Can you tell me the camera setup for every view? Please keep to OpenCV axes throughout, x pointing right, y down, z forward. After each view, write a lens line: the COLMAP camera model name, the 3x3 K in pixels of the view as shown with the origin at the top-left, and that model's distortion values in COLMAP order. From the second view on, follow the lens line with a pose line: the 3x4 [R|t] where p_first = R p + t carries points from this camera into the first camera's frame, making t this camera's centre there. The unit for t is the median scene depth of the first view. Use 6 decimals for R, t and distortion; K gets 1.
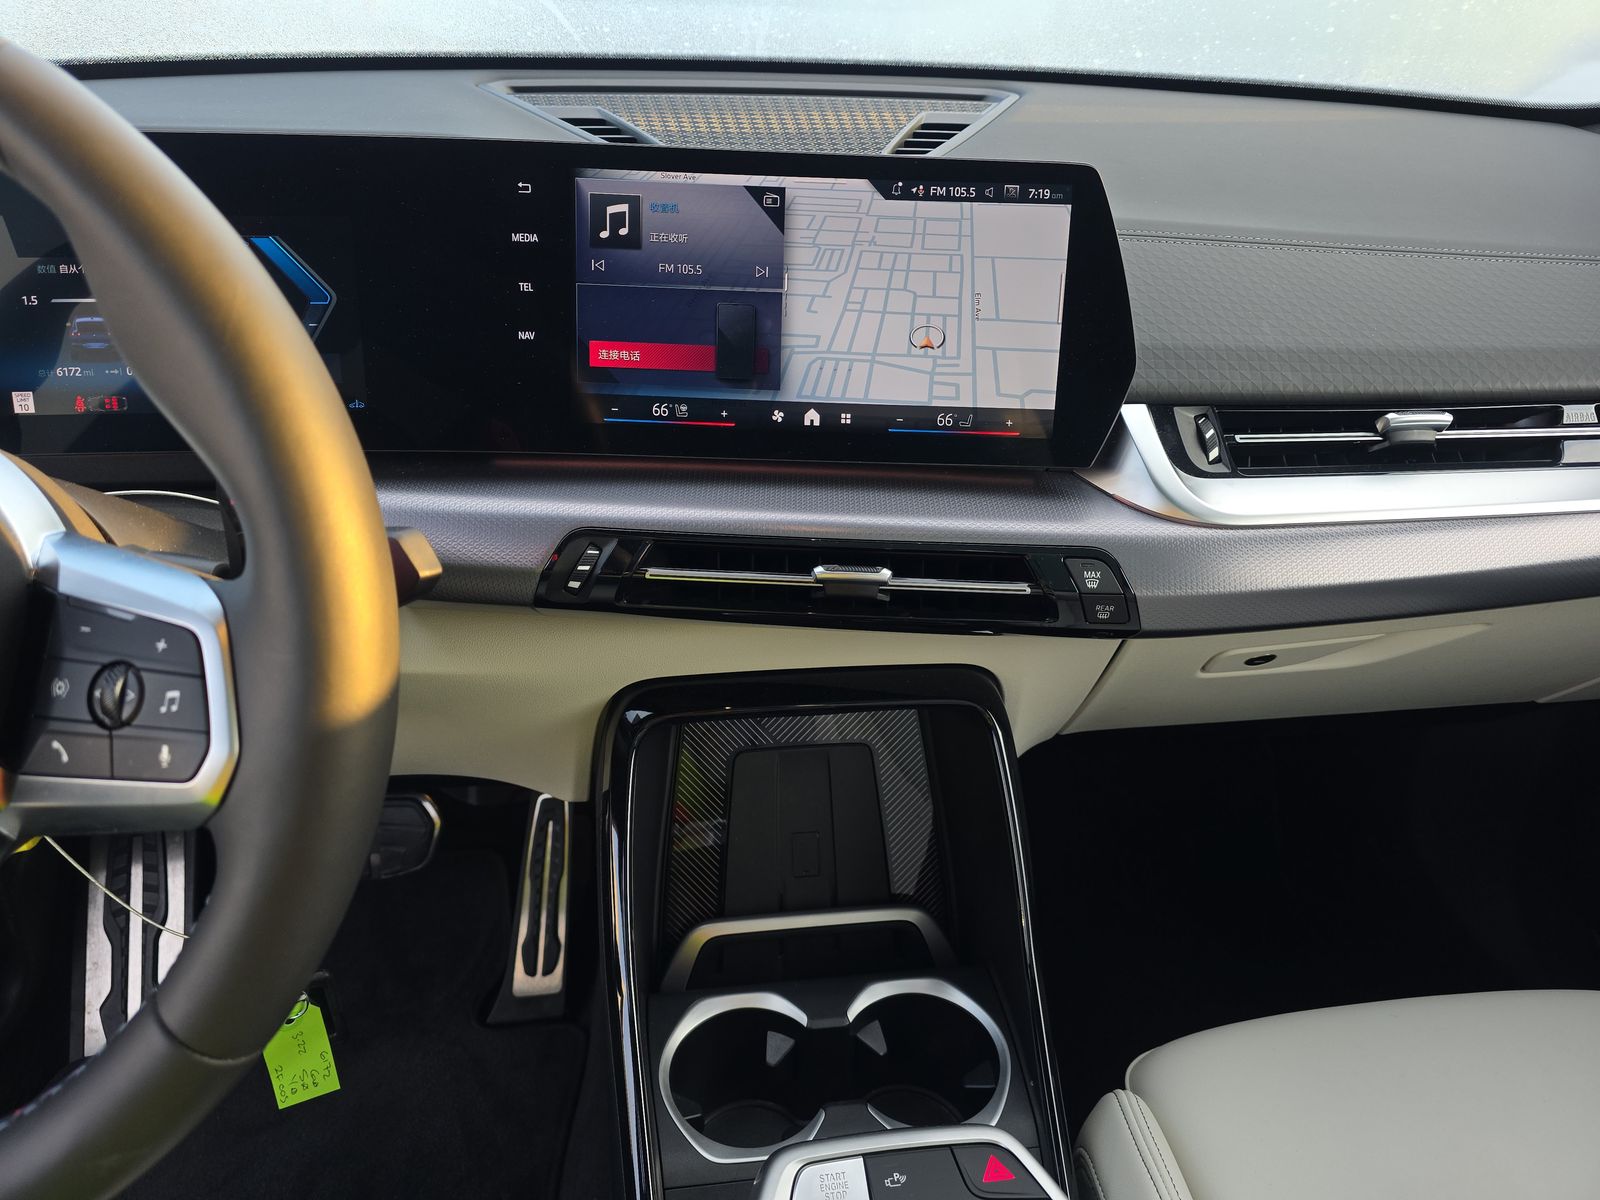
lens RADIAL K [[1055.7, 0, 808.3], [0, 1055.7, 585.7], [0, 0, 1]] dist [0.051666, -0.052197]
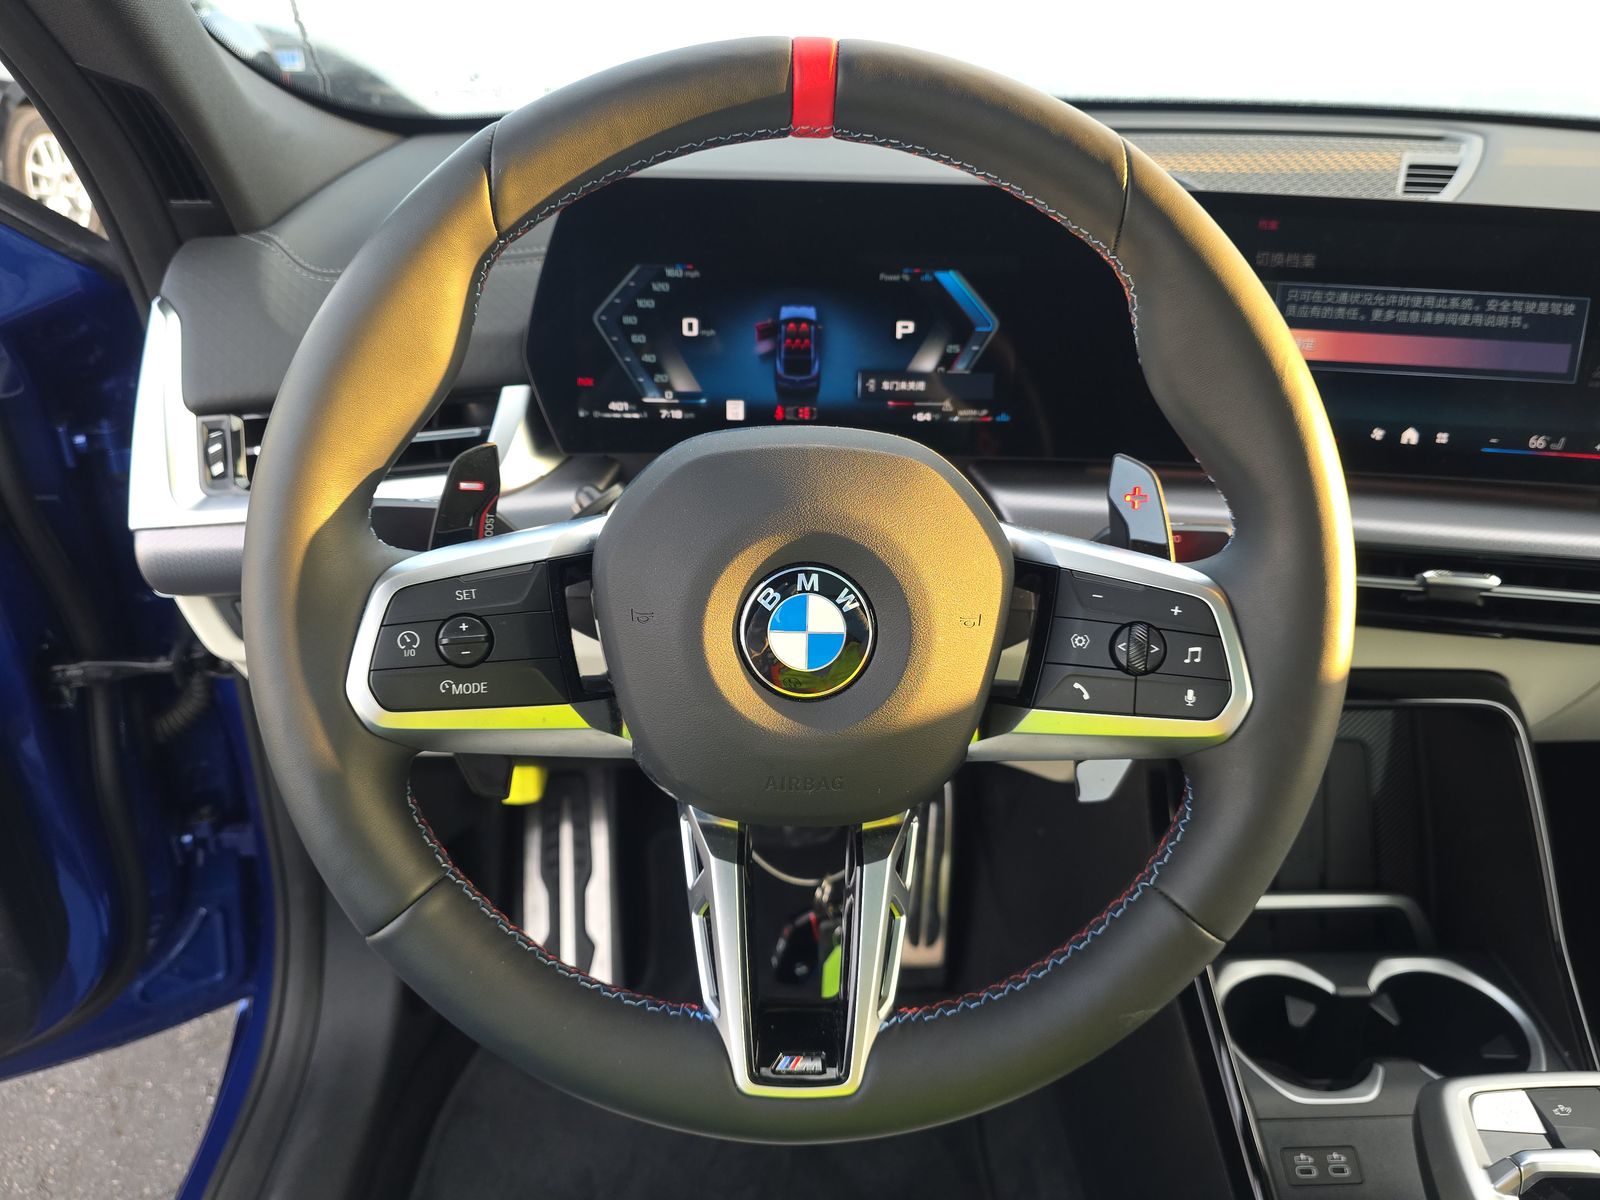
lens RADIAL K [[1062.5, 0, 800.0], [0, 1062.5, 600.0], [0, 0, 1]] dist [0.062109, -0.071437]
pose [[0.996585, 0.036894, -0.073876, -0.562945], [-0.036966, 0.999316, 0.000392, 0.035242], [0.073840, 0.002340, 0.997267, -0.168827]]
